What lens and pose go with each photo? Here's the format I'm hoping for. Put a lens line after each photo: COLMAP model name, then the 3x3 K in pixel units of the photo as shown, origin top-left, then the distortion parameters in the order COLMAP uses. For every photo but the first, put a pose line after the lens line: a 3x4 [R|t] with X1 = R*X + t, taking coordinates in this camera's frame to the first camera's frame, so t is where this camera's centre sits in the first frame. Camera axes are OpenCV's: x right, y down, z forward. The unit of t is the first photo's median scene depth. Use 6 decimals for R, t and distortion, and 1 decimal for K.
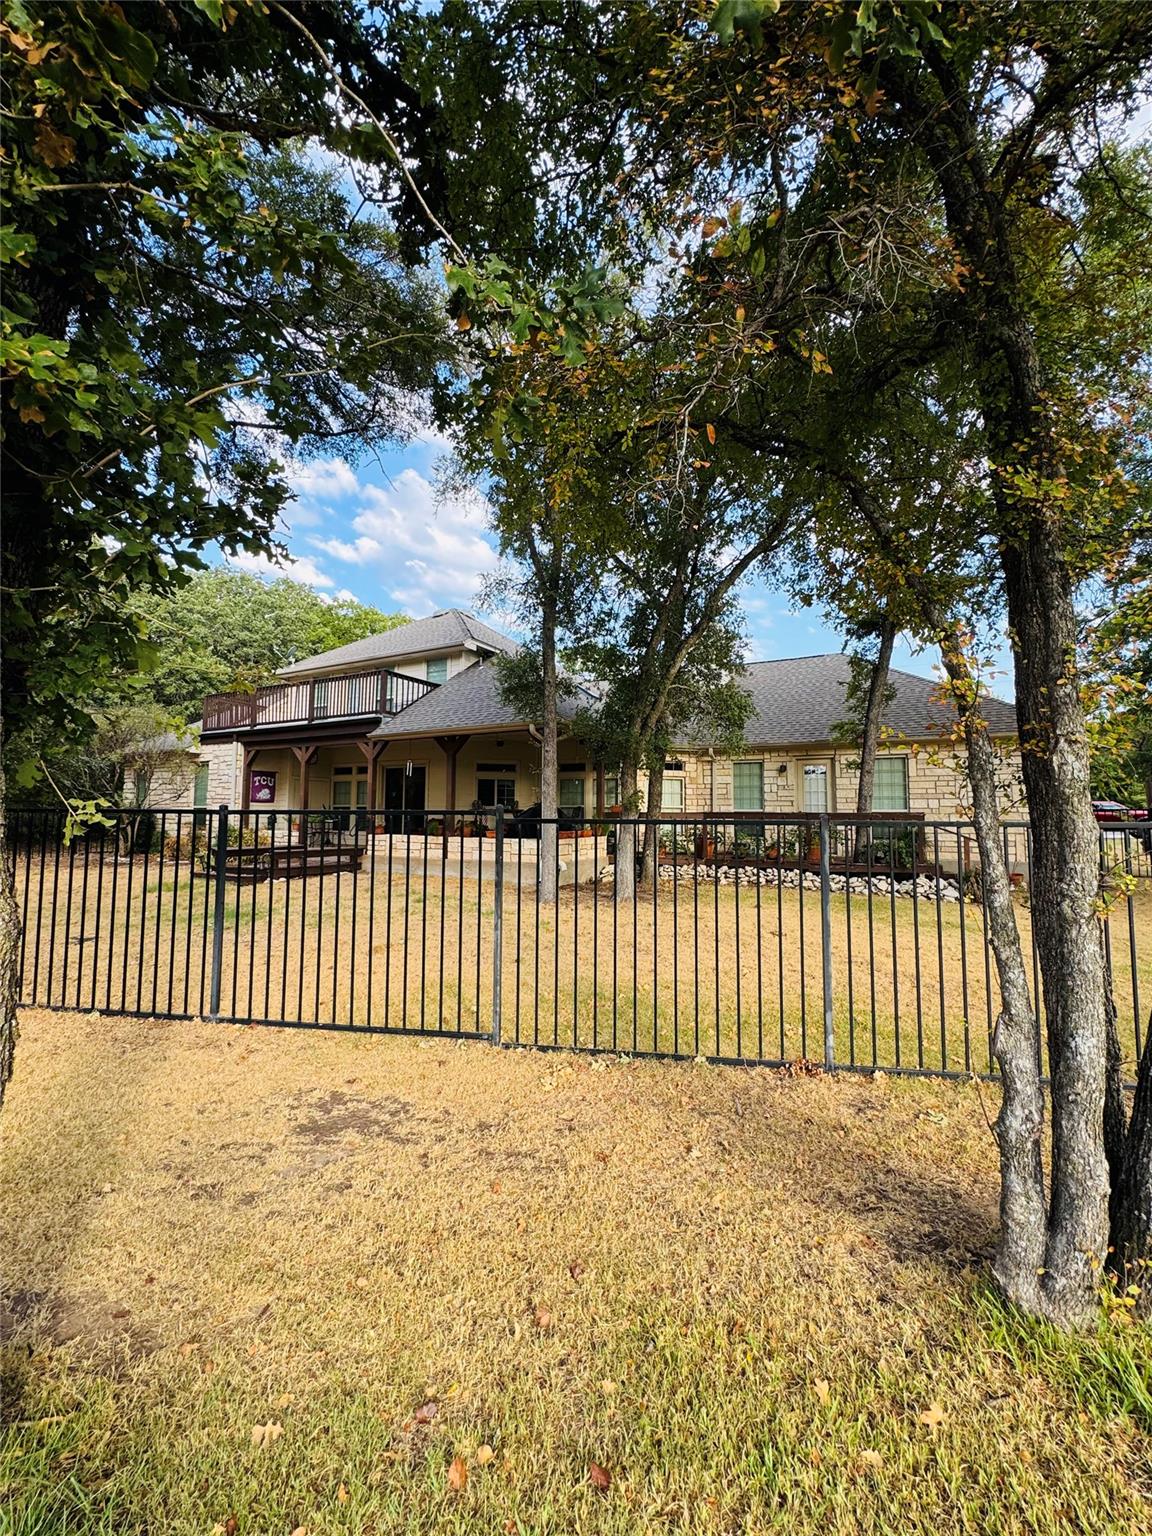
lens RADIAL K [[614.6, 0, 576.0], [0, 614.6, 768.0], [0, 0, 1]] dist [-0.015536, 0.000069]
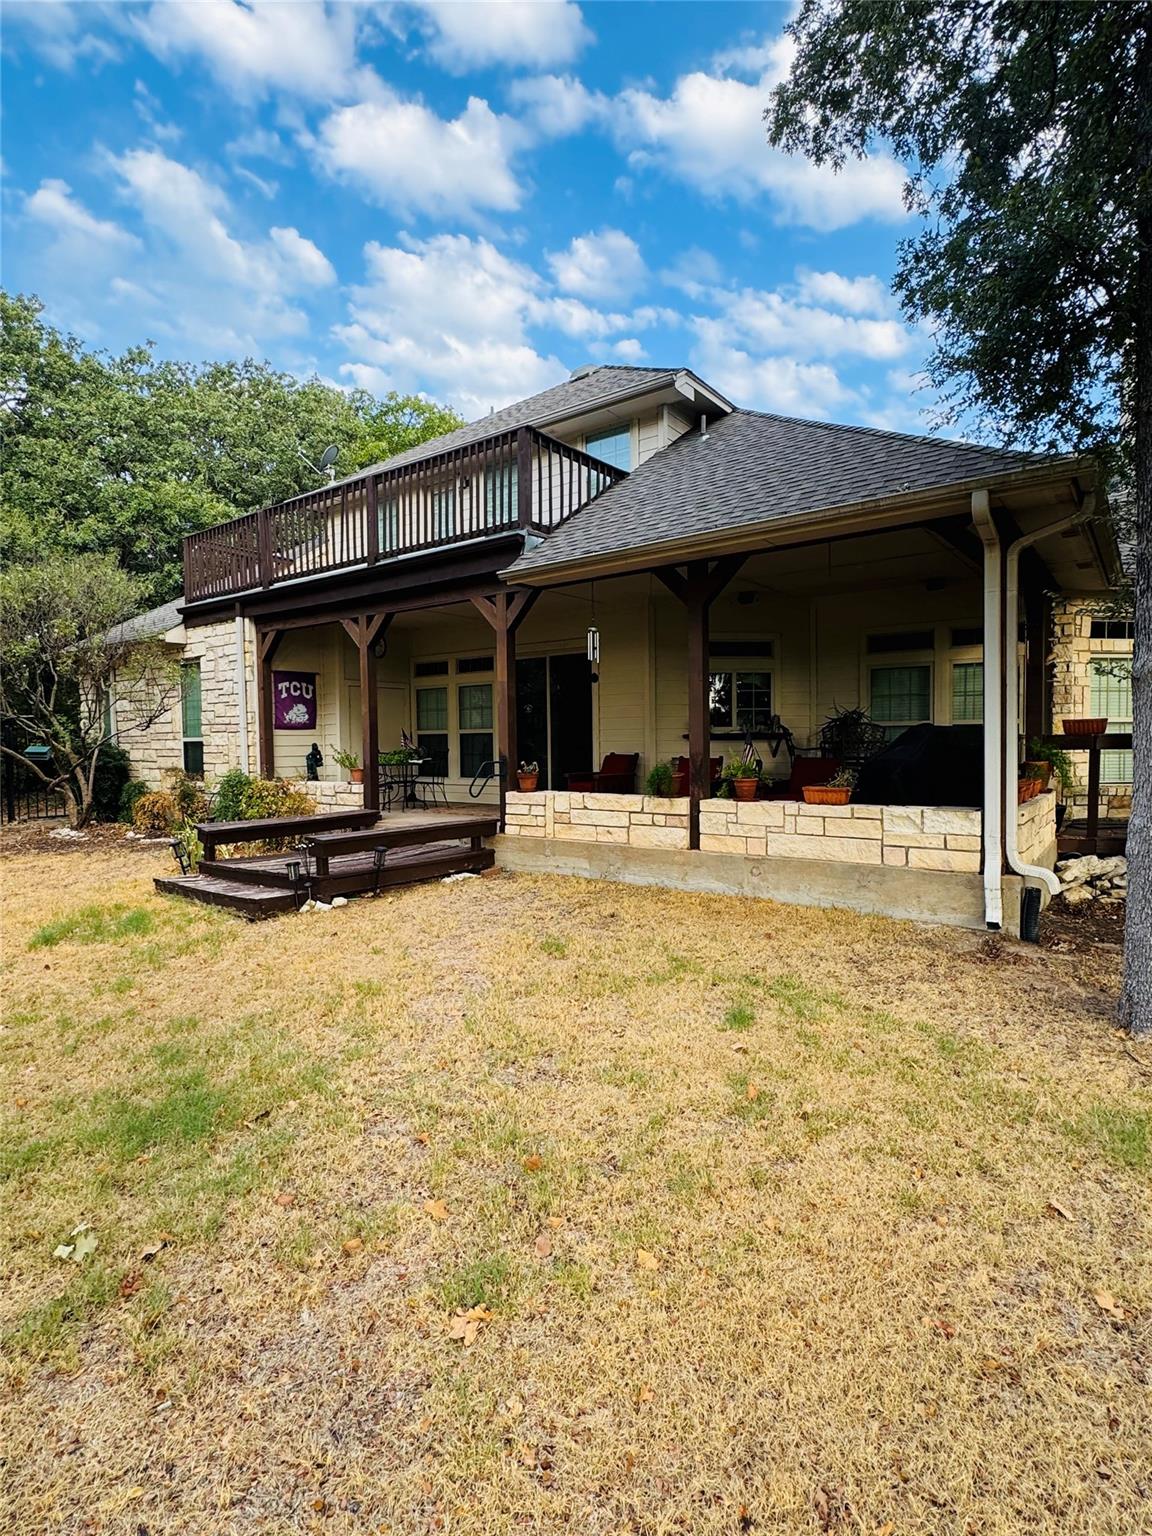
lens RADIAL K [[817.9, 0, 576.0], [0, 817.9, 768.0], [0, 0, 1]] dist [-0.000764, -0.000060]
pose [[0.987712, -0.011618, -0.155854, -0.166683], [0.028629, 0.993809, 0.107354, 0.022005], [0.153642, -0.110496, 0.981929, 0.350429]]
